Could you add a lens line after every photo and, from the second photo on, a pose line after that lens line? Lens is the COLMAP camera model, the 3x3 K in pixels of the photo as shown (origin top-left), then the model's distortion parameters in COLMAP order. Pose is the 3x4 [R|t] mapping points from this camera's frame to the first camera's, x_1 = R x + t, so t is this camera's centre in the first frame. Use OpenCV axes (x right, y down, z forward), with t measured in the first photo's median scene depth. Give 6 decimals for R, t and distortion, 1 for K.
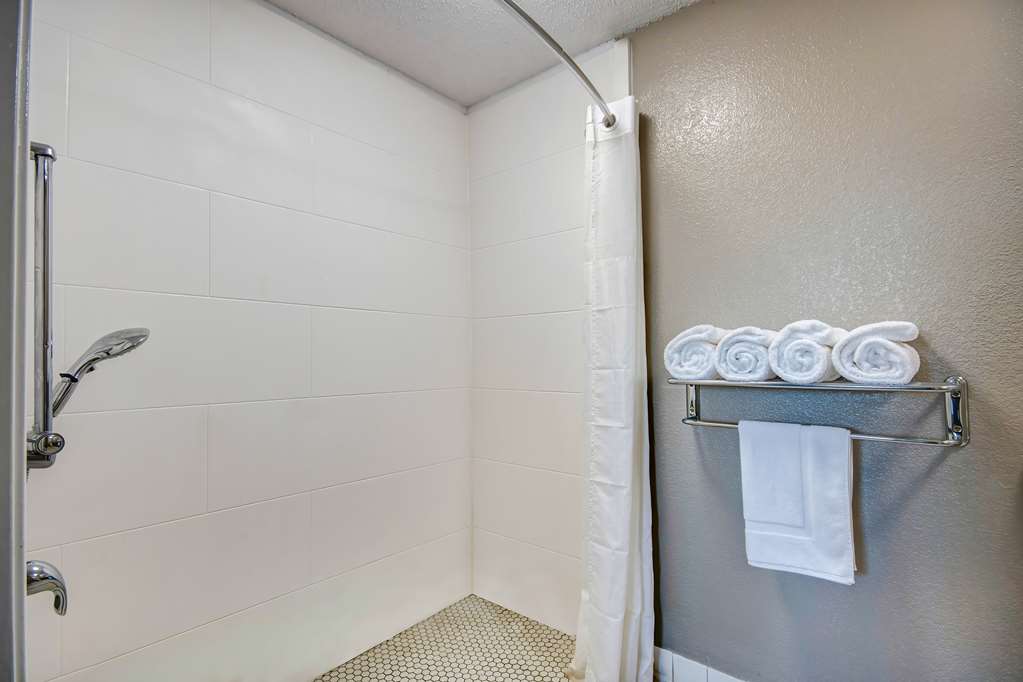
lens RADIAL K [[662.0, 0, 511.5], [0, 662.0, 341.0], [0, 0, 1]] dist [0.000462, -0.000256]
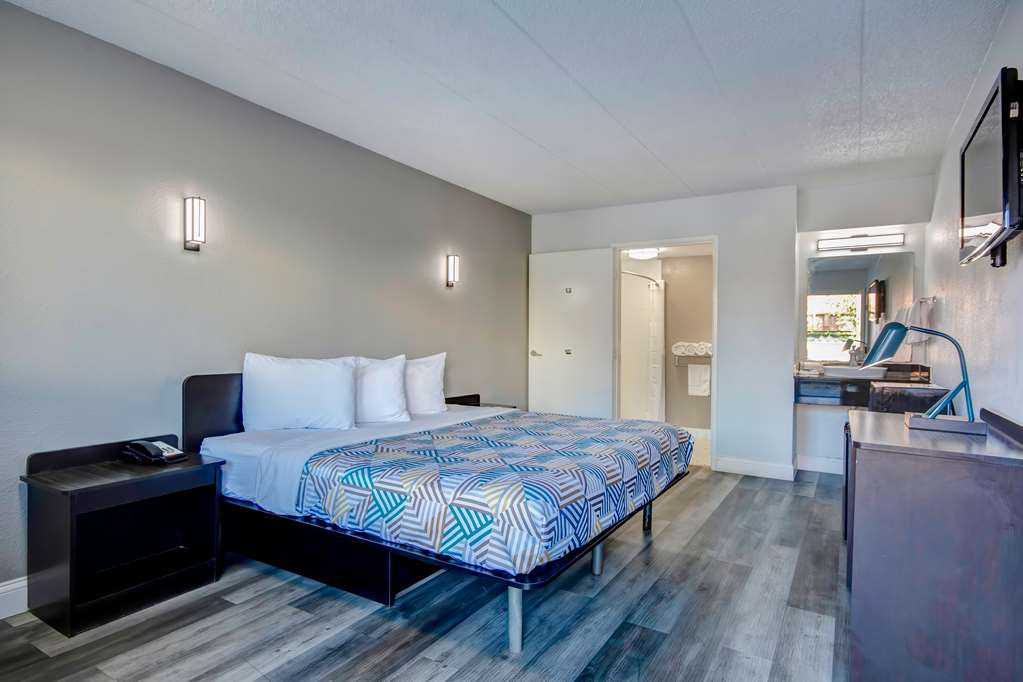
lens RADIAL K [[543.2, 0, 511.5], [0, 543.2, 341.0], [0, 0, 1]] dist [-0.003914, -0.000473]
pose [[0.999800, 0.016718, -0.010935, -0.906872], [-0.016362, 0.999360, 0.031804, -0.145501], [0.011459, -0.031619, 0.999434, -2.976770]]
